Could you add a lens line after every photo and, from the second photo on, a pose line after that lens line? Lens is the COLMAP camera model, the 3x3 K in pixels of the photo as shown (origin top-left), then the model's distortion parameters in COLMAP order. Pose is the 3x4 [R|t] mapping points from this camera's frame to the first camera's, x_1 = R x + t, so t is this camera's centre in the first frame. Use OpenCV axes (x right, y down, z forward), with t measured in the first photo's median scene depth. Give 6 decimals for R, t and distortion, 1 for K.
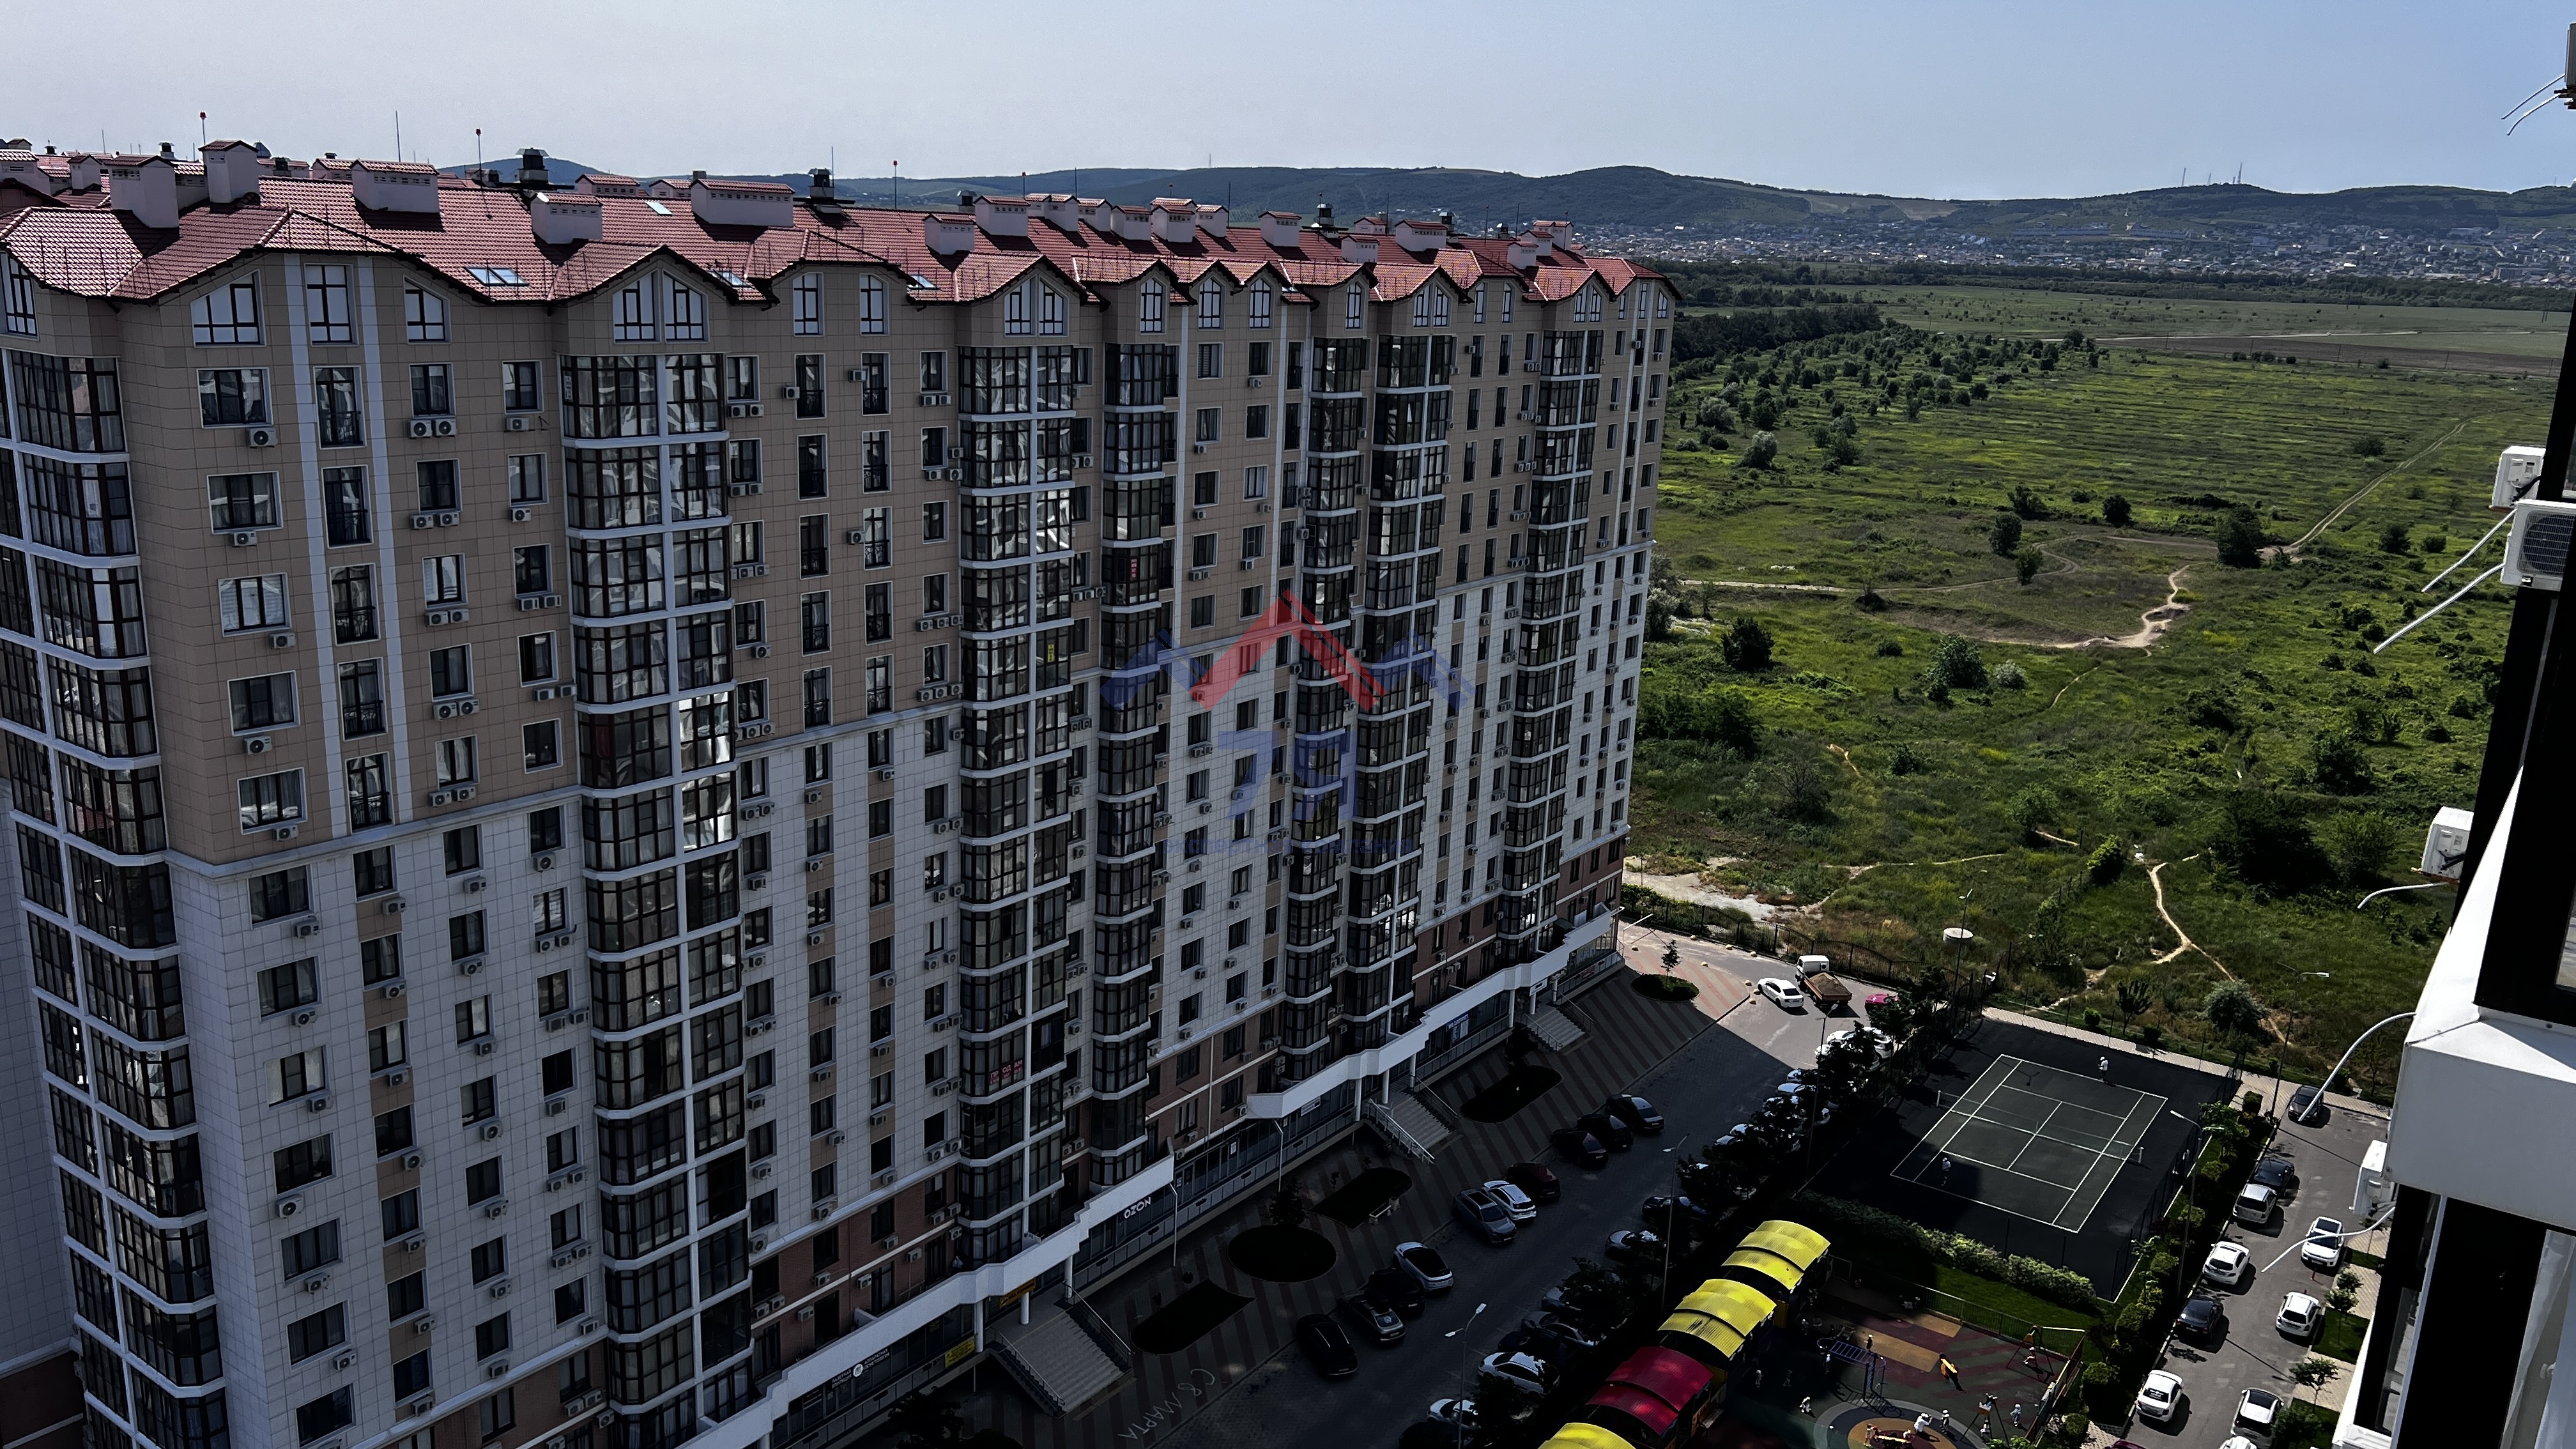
lens RADIAL K [[1933.4, 0, 1286.4], [0, 1933.4, 716.8], [0, 0, 1]] dist [0.020287, -0.014674]
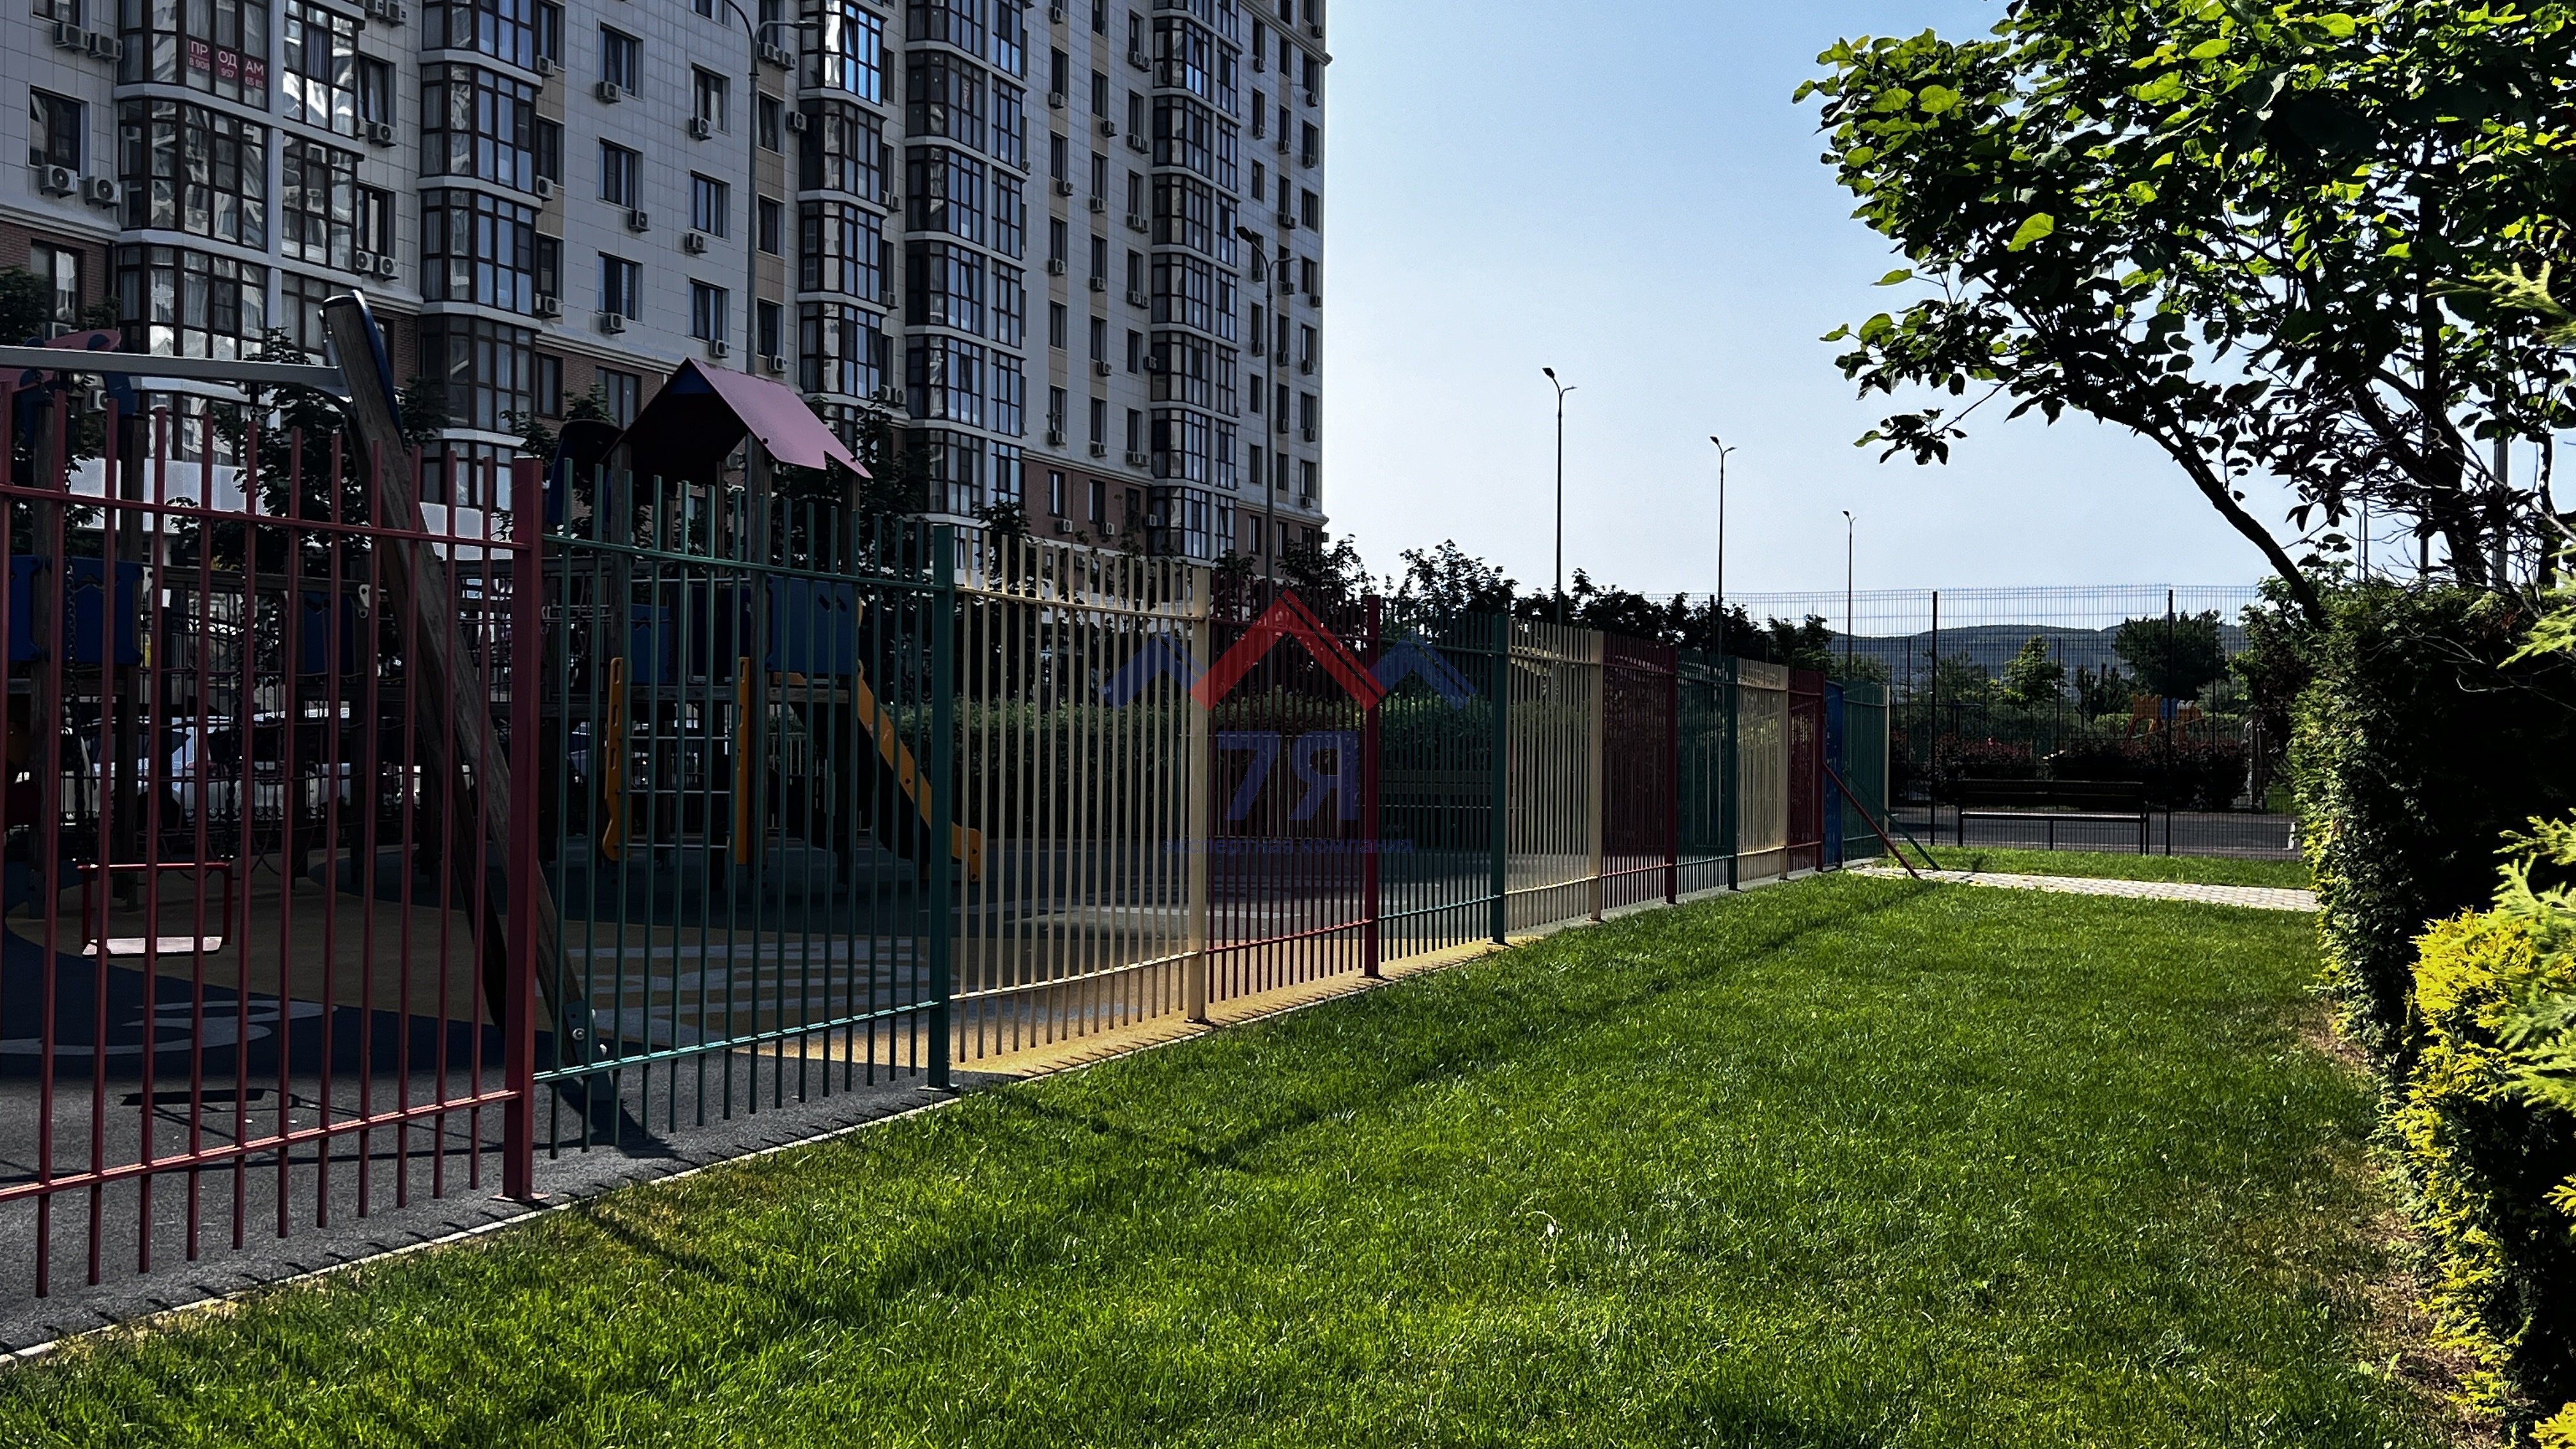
lens RADIAL K [[2504.5, 0, 1288.1], [0, 2504.5, 723.9], [0, 0, 1]] dist [-0.000475, 0.000000]
pose [[0.974733, -0.038051, 0.220107, -0.037318], [0.091386, 0.967075, -0.237517, 0.615560], [-0.203822, 0.251631, 0.946118, 0.483269]]
